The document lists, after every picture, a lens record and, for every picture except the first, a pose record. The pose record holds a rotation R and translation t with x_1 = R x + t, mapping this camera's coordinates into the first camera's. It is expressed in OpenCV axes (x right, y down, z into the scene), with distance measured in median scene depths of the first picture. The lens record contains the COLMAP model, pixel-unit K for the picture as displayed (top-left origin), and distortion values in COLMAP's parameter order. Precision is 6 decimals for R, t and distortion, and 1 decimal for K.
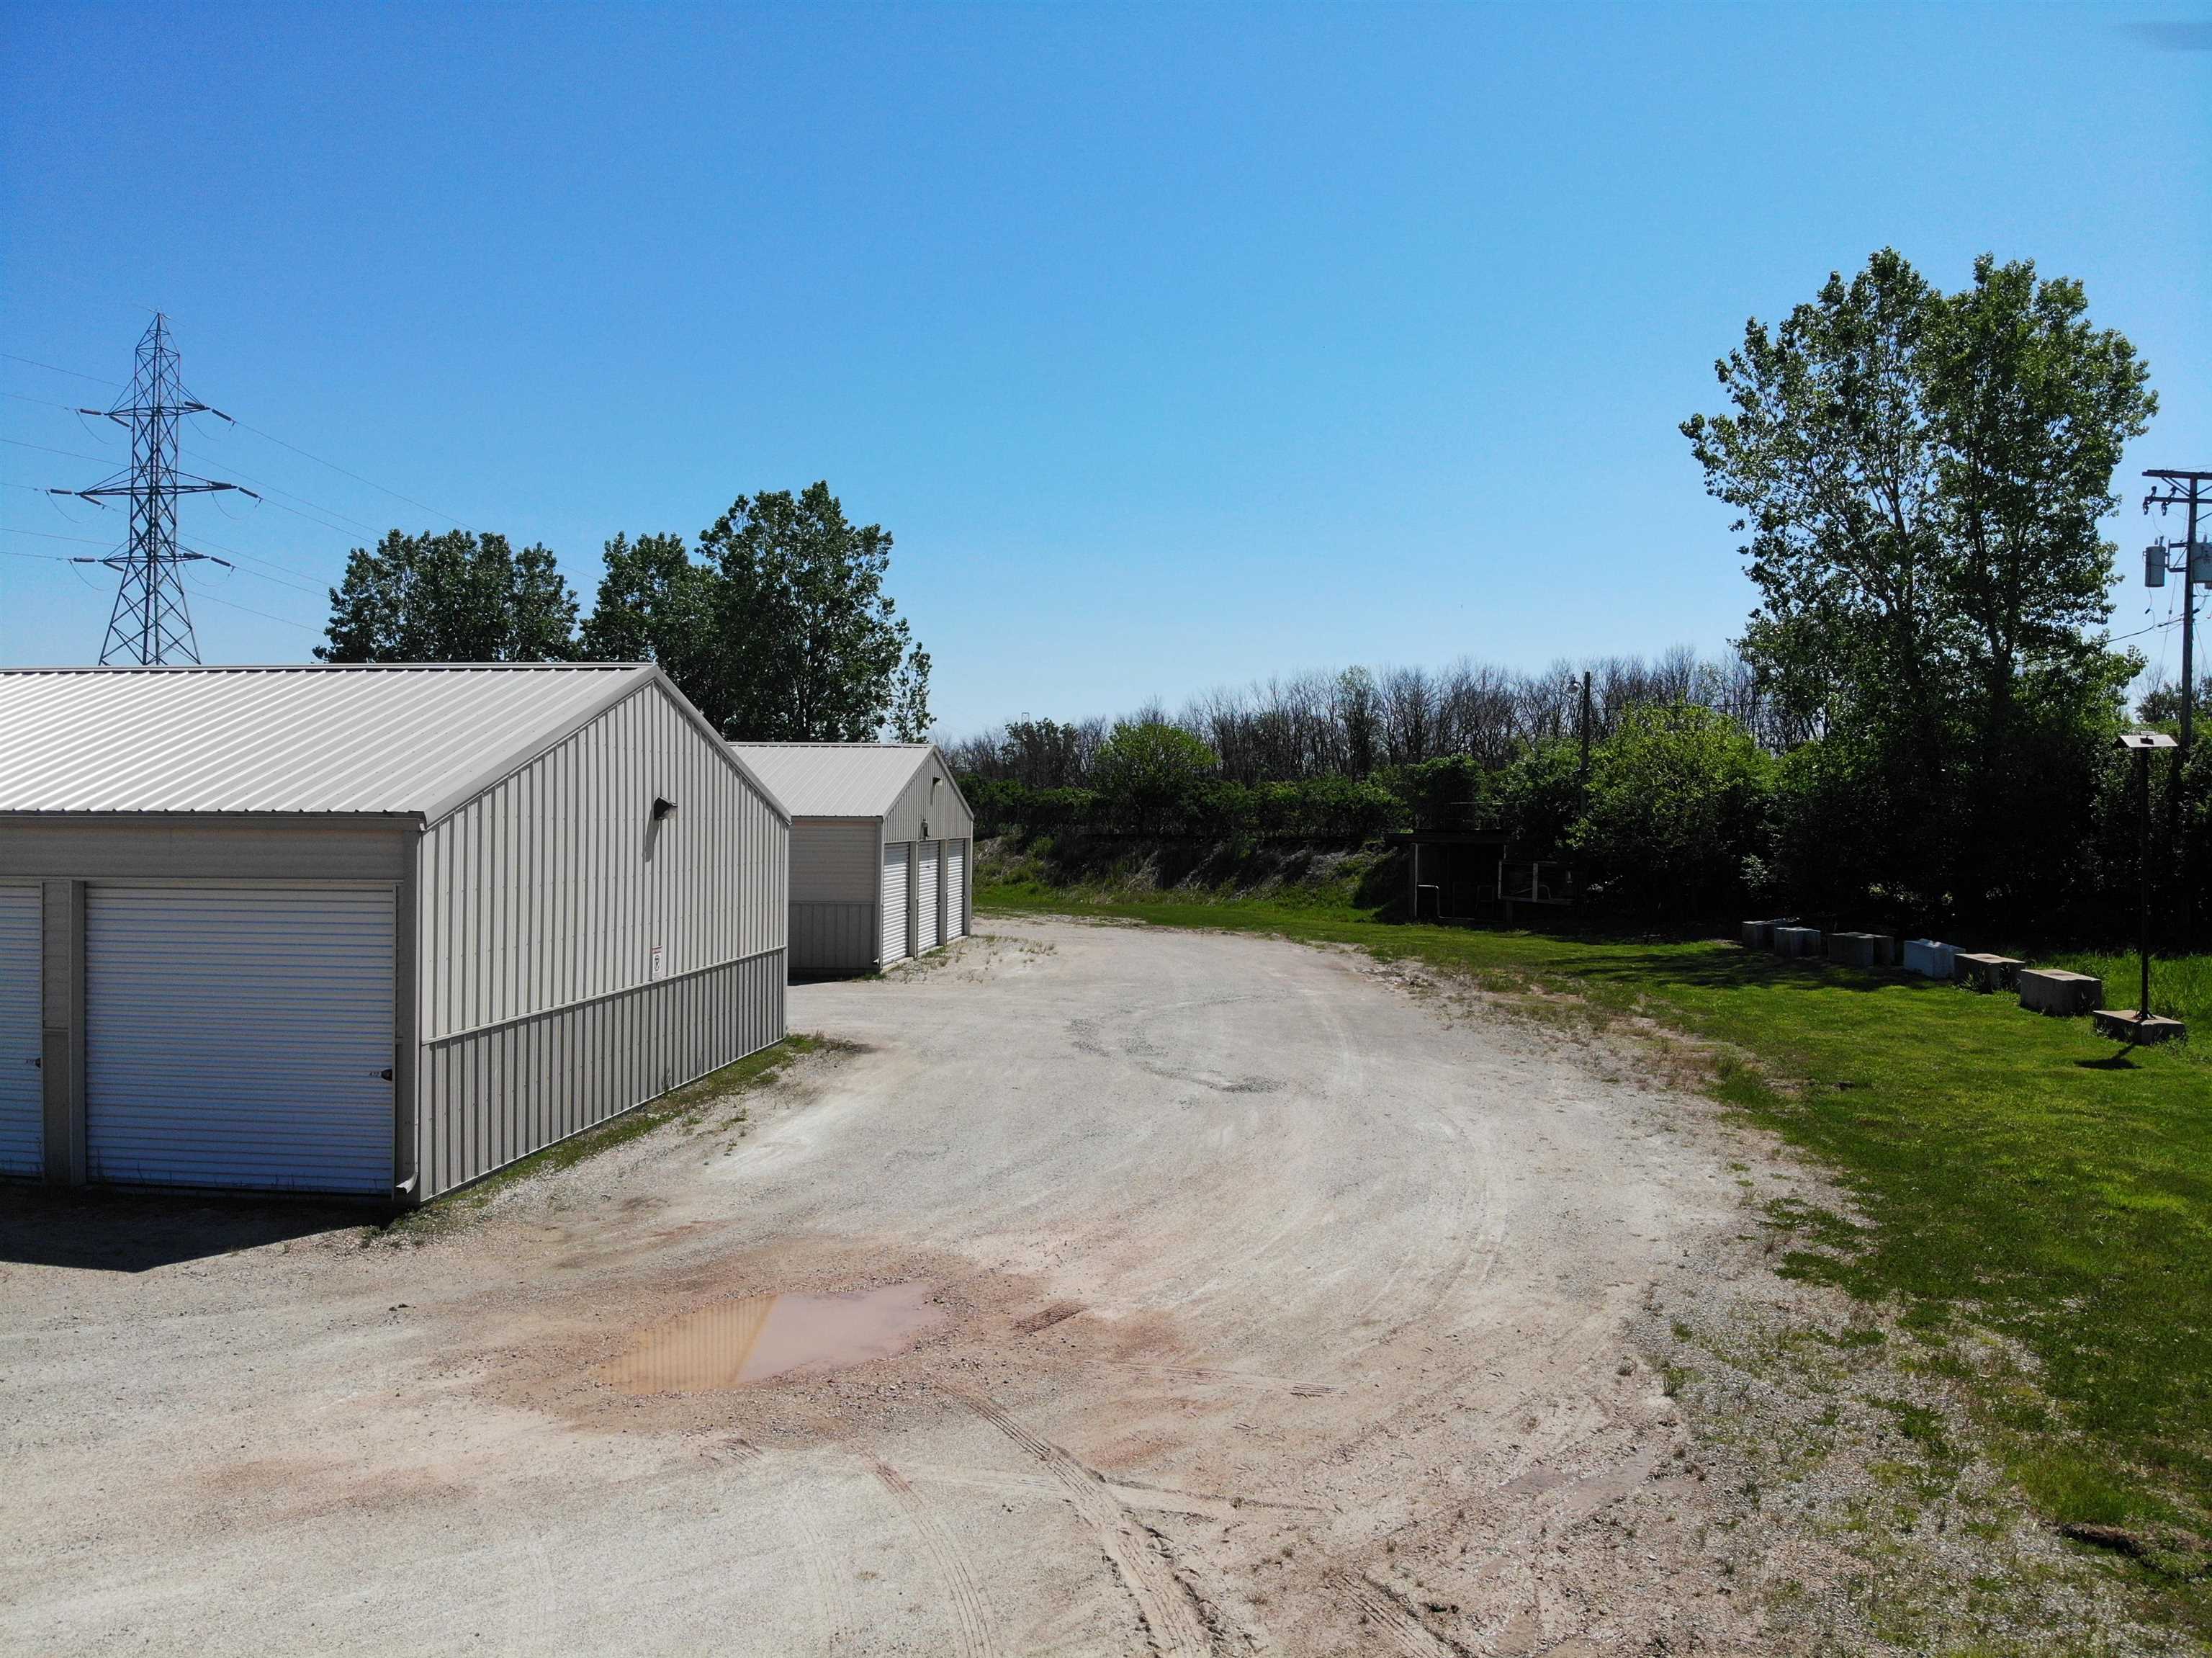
lens RADIAL K [[1642.3, 0, 1097.5], [0, 1642.3, 810.7], [0, 0, 1]] dist [0.031219, -0.103242]
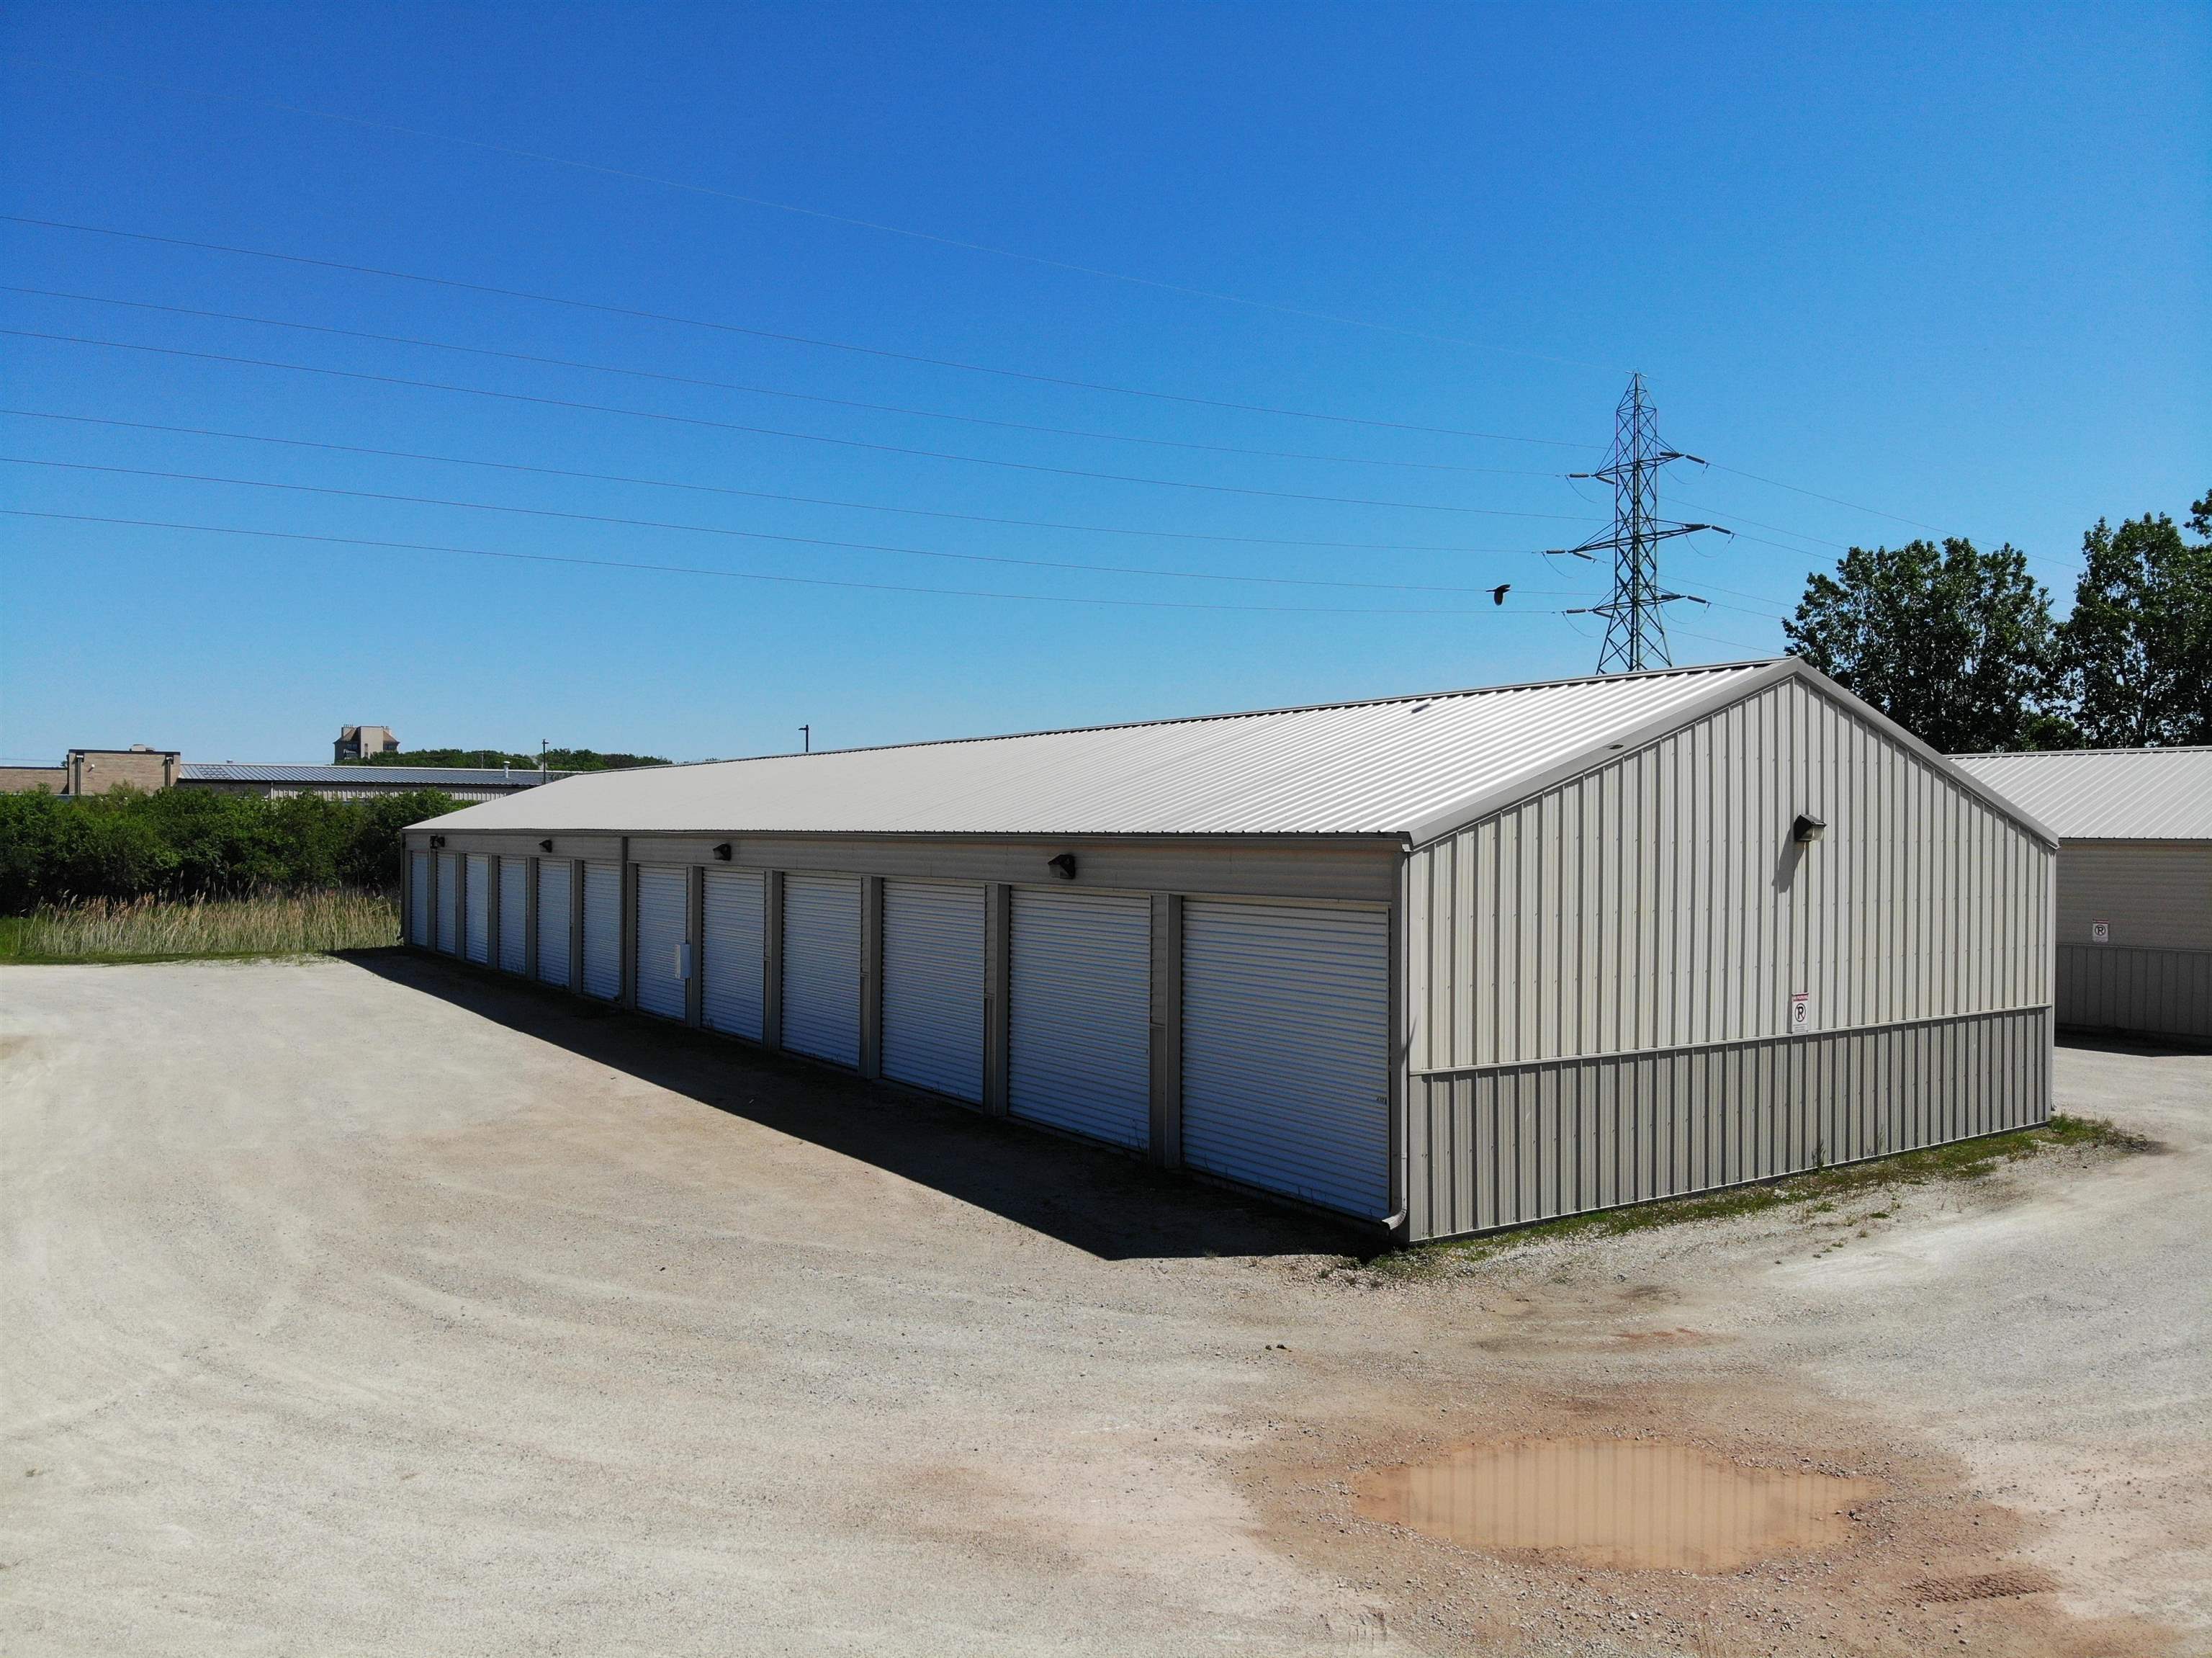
lens RADIAL K [[1642.3, 0, 1092.5], [0, 1642.3, 829.6], [0, 0, 1]] dist [0.031219, -0.103242]
pose [[0.645583, -0.001883, -0.763688, 0.196026], [-0.001805, 0.999990, -0.003991, 0.003895], [0.763688, 0.003955, 0.645574, 0.246399]]
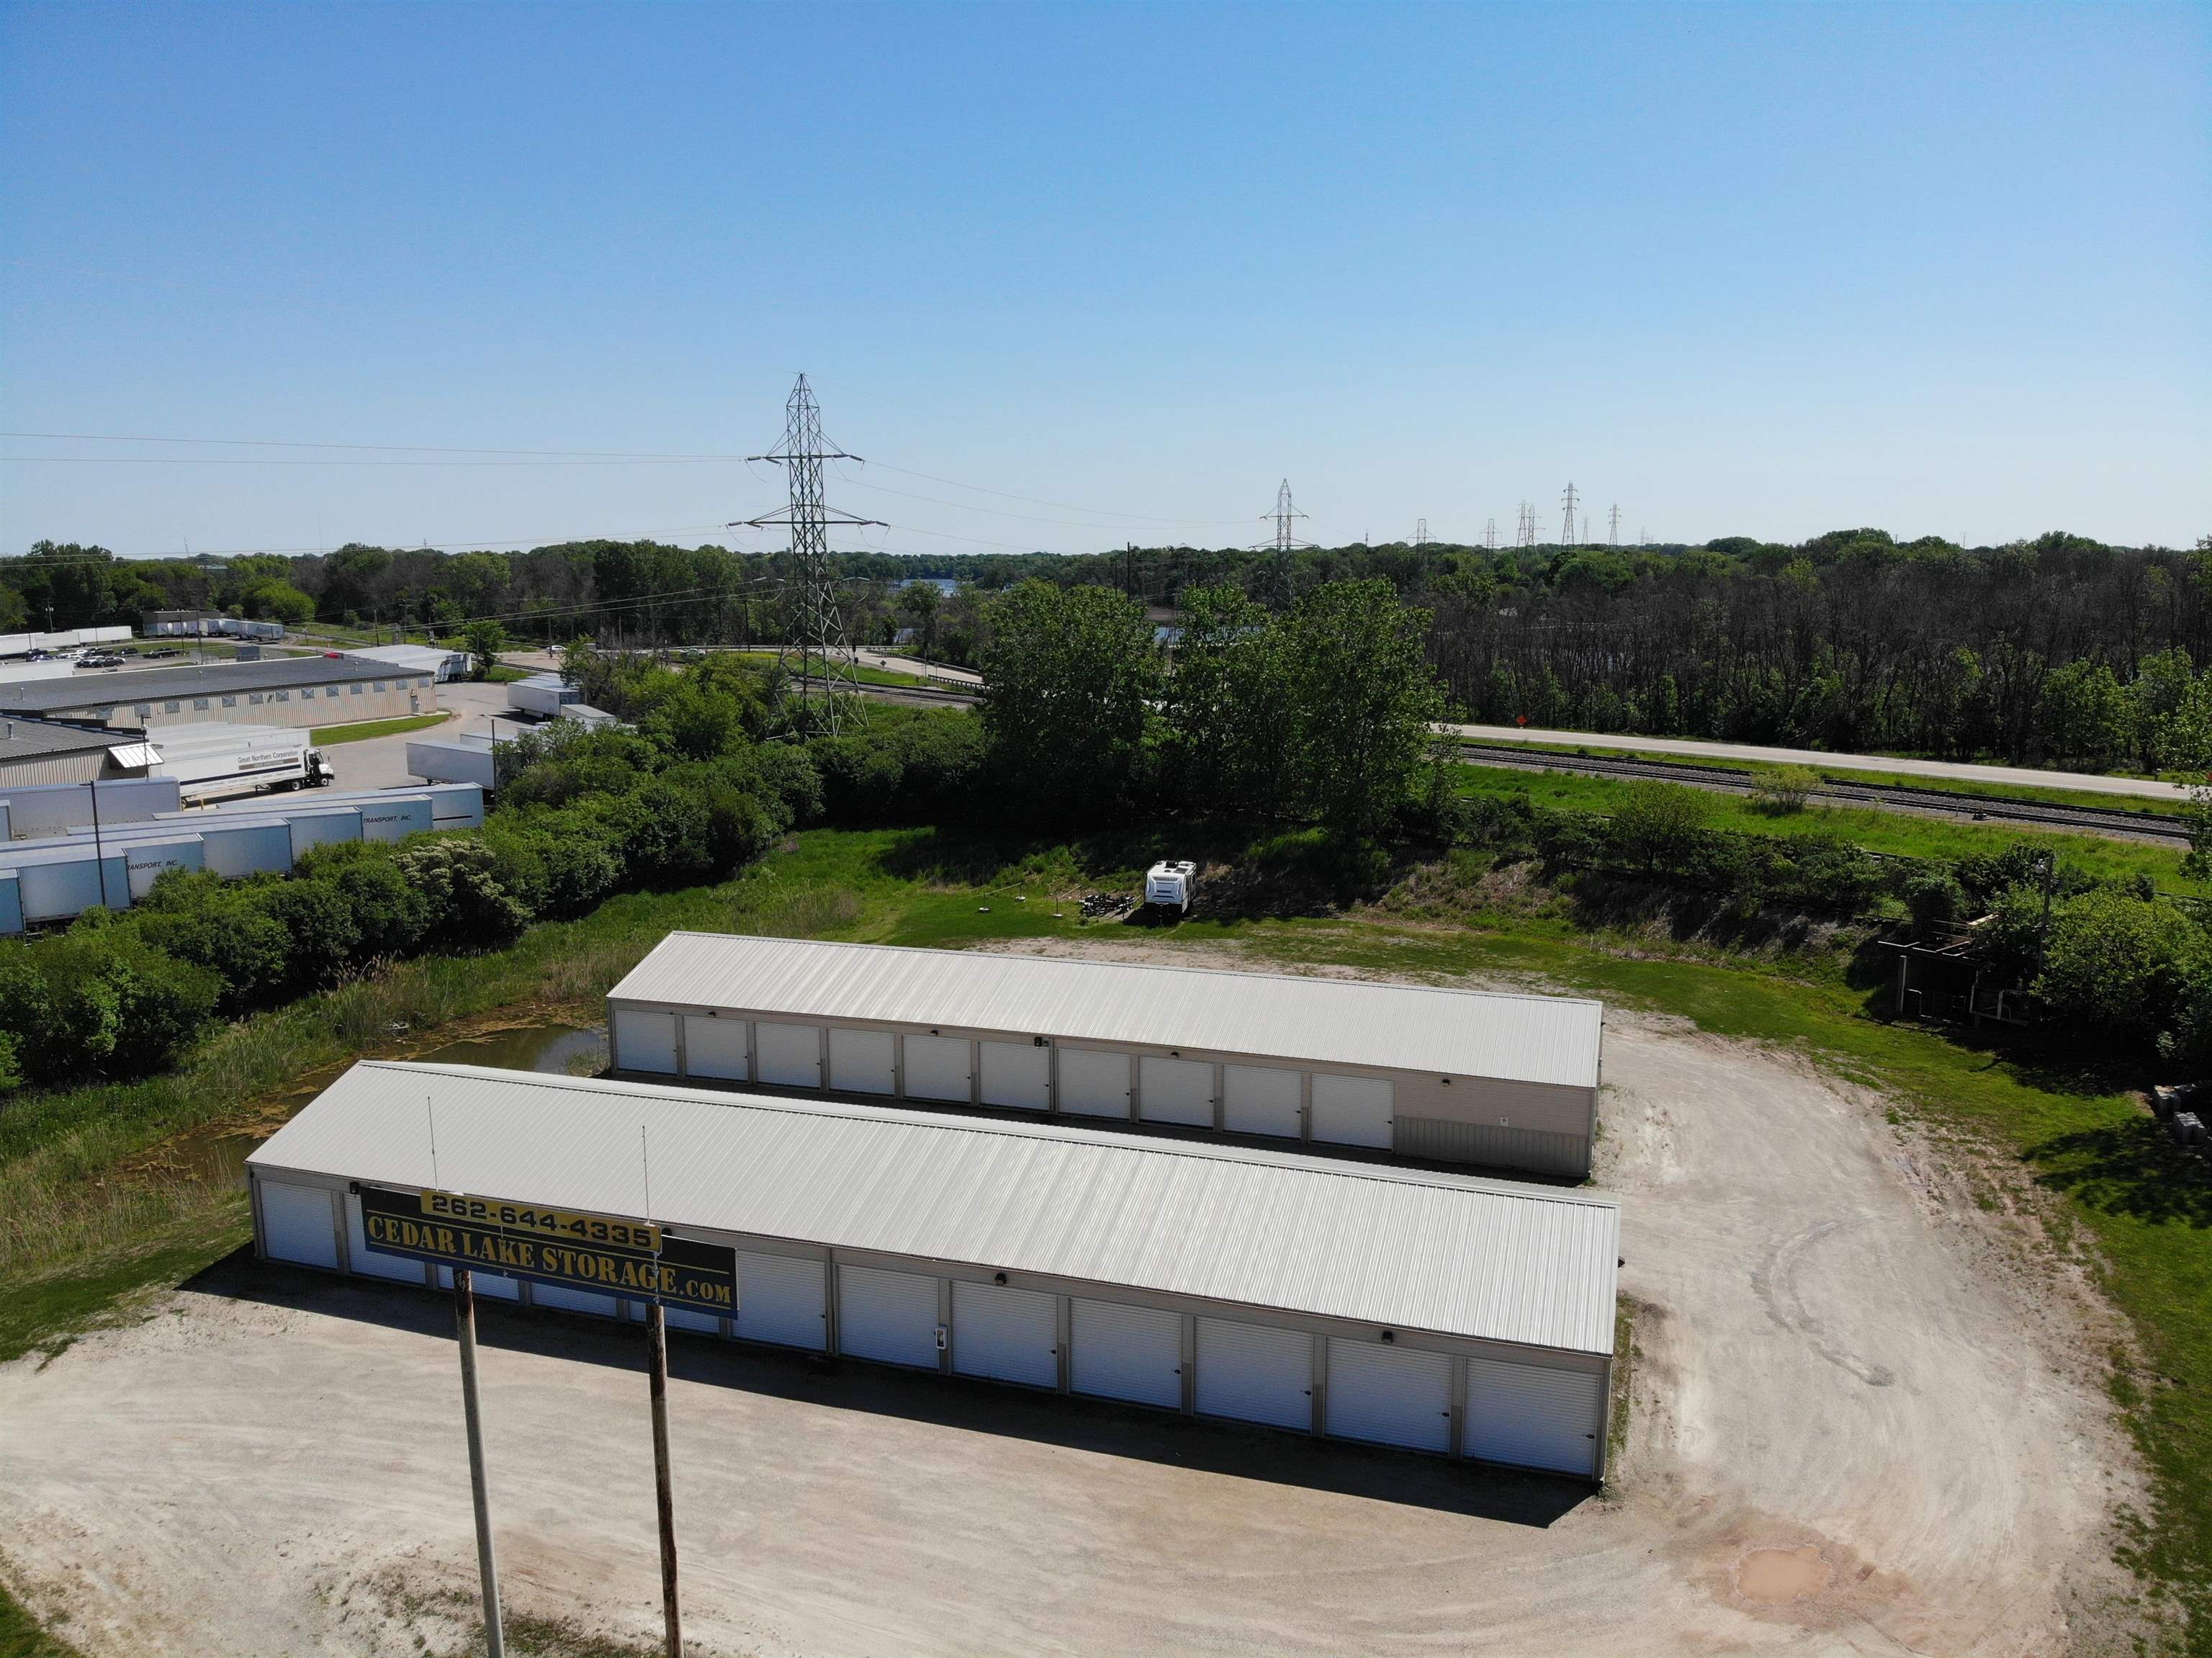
lens RADIAL K [[1643.7, 0, 1115.3], [0, 1643.7, 832.0], [0, 0, 1]] dist [-0.071477, -0.010877]
pose [[0.975846, 0.017652, -0.217744, -0.644579], [0.015153, 0.988860, 0.148077, -1.271013], [0.217932, -0.147800, 0.964708, -1.651581]]
